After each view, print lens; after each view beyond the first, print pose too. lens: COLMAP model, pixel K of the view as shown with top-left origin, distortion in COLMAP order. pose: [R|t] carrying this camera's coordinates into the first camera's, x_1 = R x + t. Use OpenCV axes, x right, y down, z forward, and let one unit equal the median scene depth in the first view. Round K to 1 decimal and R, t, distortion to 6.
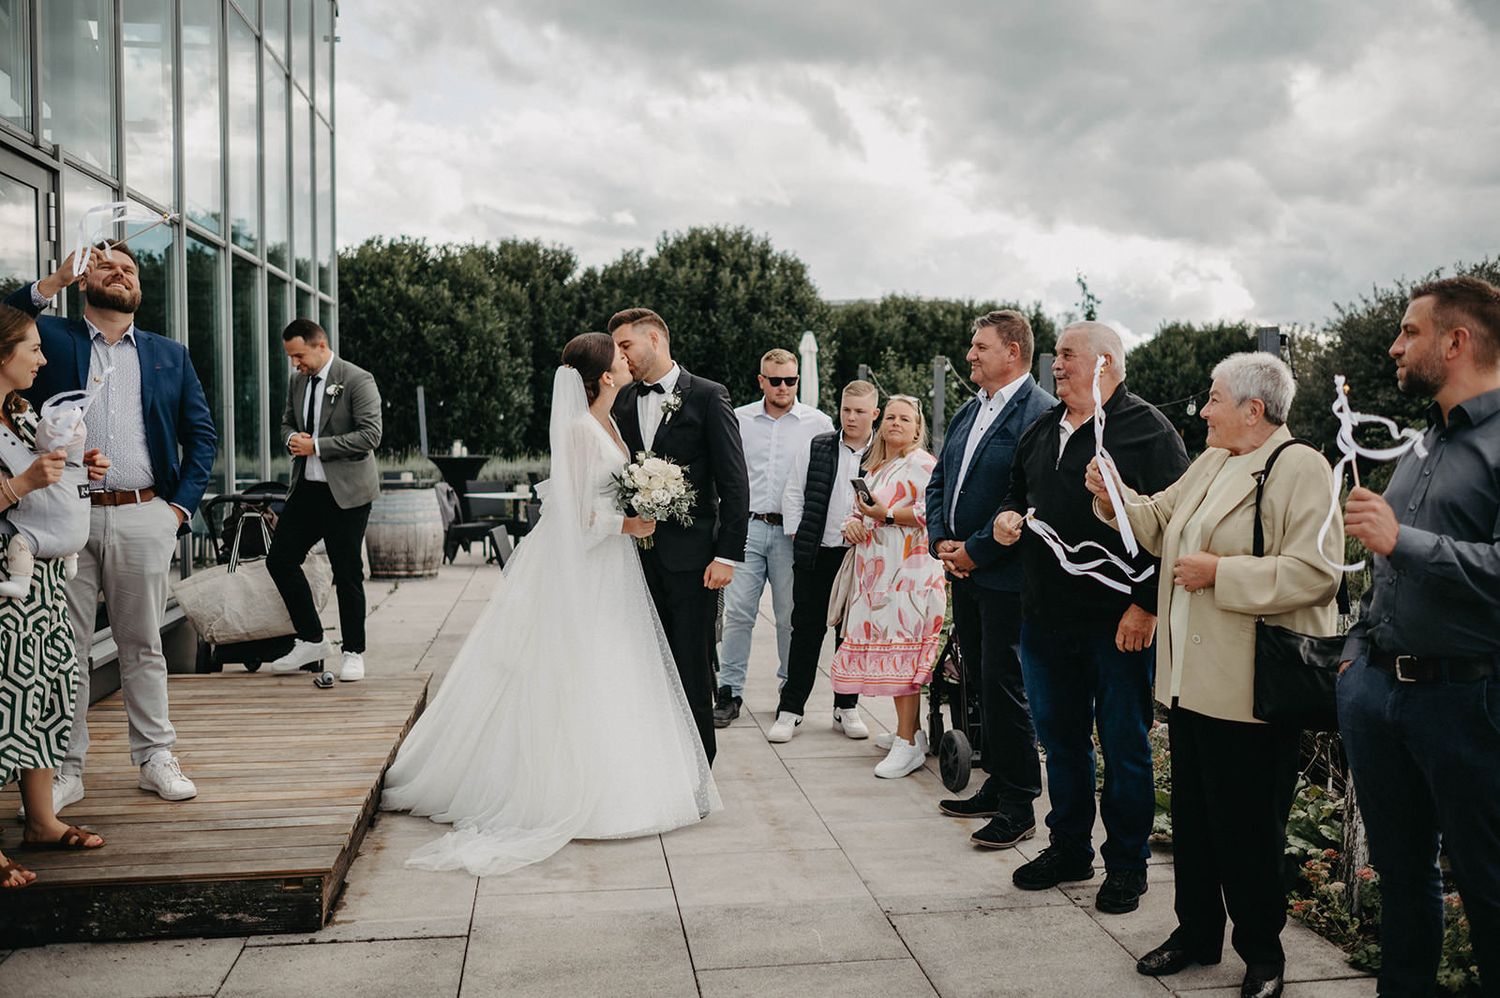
lens RADIAL K [[1356.5, 0, 740.2], [0, 1356.5, 500.6], [0, 0, 1]] dist [-0.008617, -0.007749]
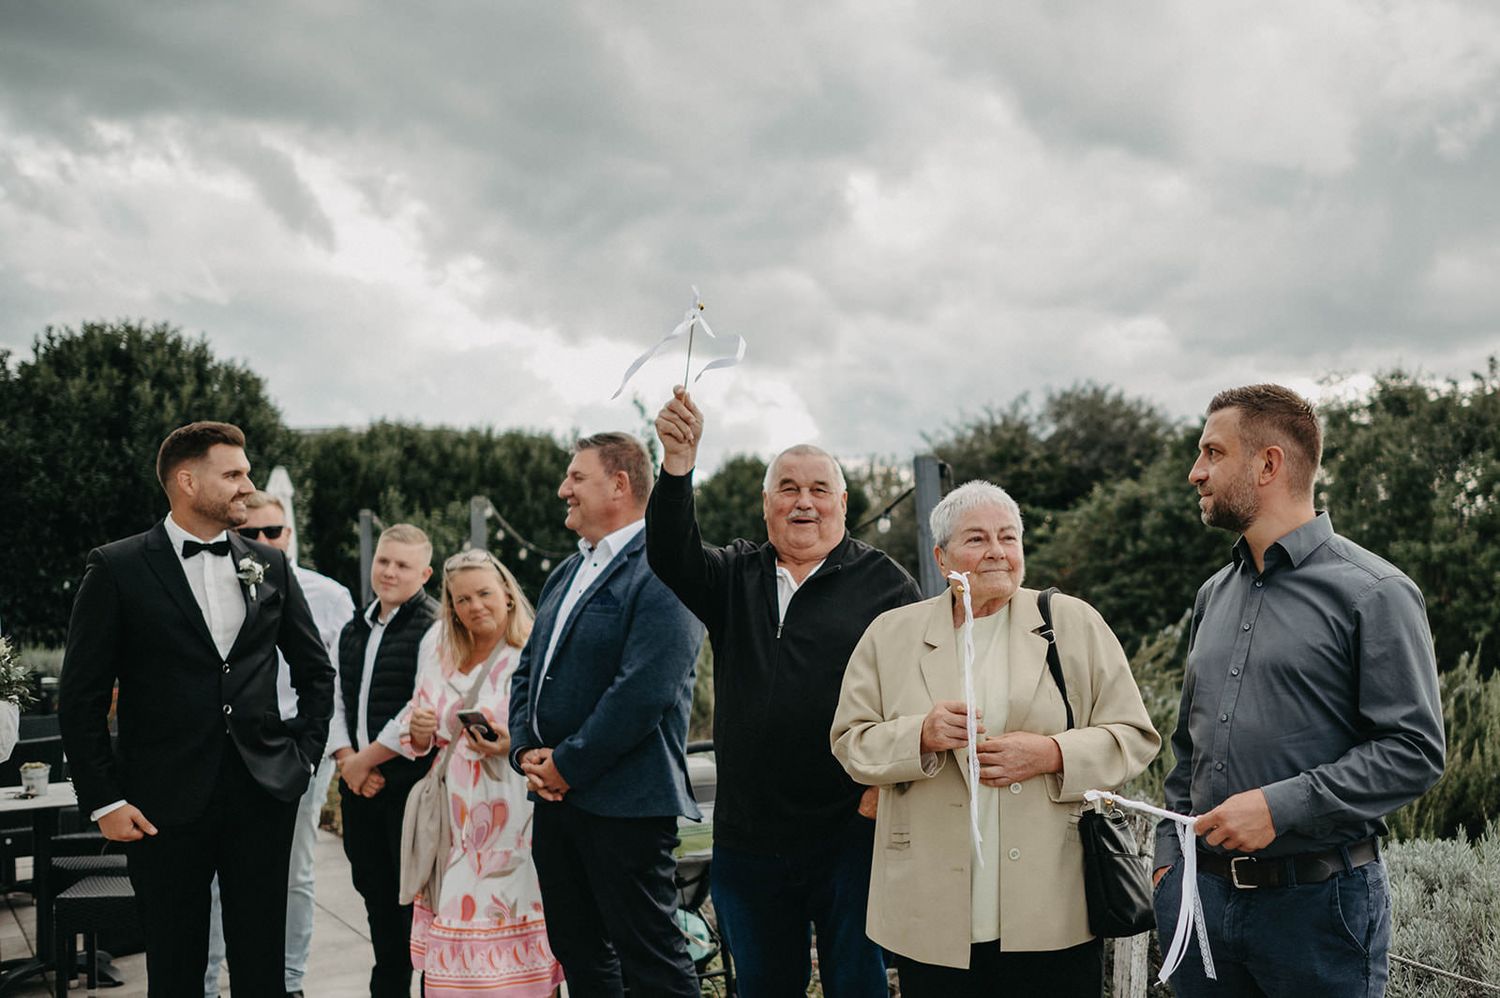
lens RADIAL K [[1356.5, 0, 740.2], [0, 1356.5, 500.6], [0, 0, 1]] dist [-0.008617, -0.007749]
pose [[0.885743, -0.015040, 0.463932, -0.065469], [0.065129, 0.993614, -0.092135, -0.022721], [-0.459584, 0.111823, 0.881067, 0.236966]]
